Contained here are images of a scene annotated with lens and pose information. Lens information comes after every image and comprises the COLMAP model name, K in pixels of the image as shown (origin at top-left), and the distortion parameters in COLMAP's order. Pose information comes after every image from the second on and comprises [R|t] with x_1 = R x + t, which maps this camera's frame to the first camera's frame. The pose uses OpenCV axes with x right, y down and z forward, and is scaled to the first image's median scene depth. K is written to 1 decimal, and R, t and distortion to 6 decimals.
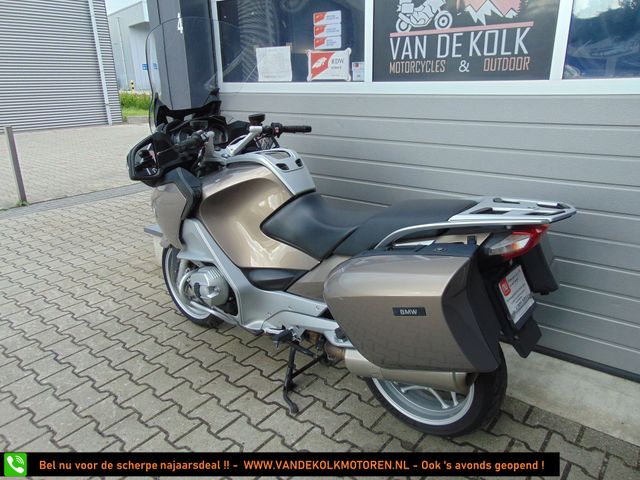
lens RADIAL K [[478.7, 0, 319.7], [0, 478.7, 240.2], [0, 0, 1]] dist [-0.010024, 0.046045]
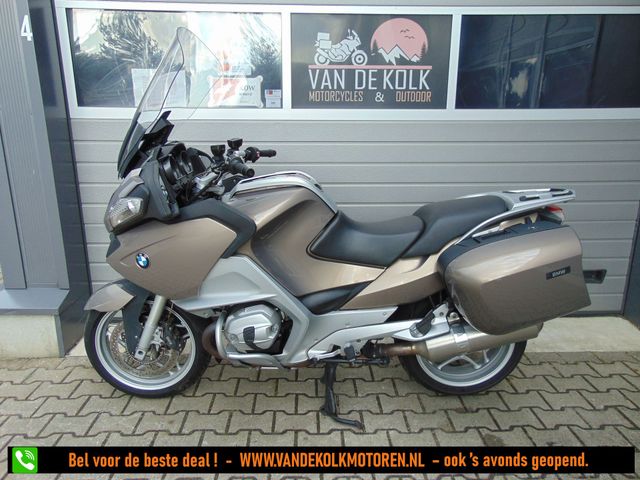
lens RADIAL K [[478.7, 0, 318.6], [0, 478.7, 239.7], [0, 0, 1]] dist [-0.010024, 0.046045]
pose [[0.766883, -0.144370, 0.625338, -0.596892], [0.192515, 0.981247, -0.009553, -0.028915], [-0.612232, 0.127713, 0.780296, 0.195325]]
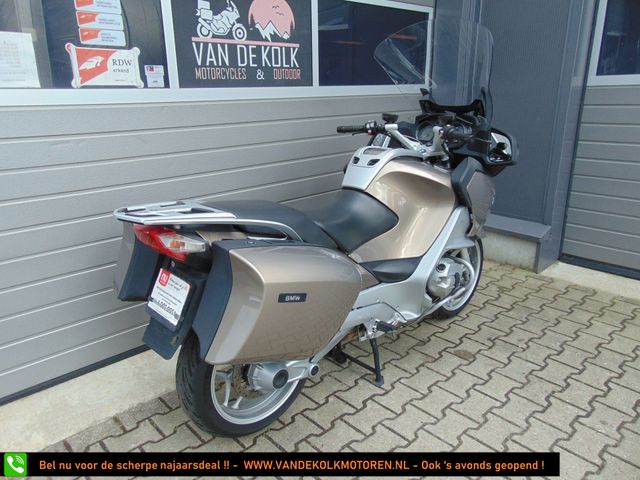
lens RADIAL K [[478.7, 0, 316.1], [0, 478.7, 240.7], [0, 0, 1]] dist [-0.010024, 0.046045]
pose [[0.155565, -0.285286, 0.945733, -0.859658], [0.334394, 0.916074, 0.221334, -0.198362], [-0.929505, 0.281816, 0.237906, 0.686371]]
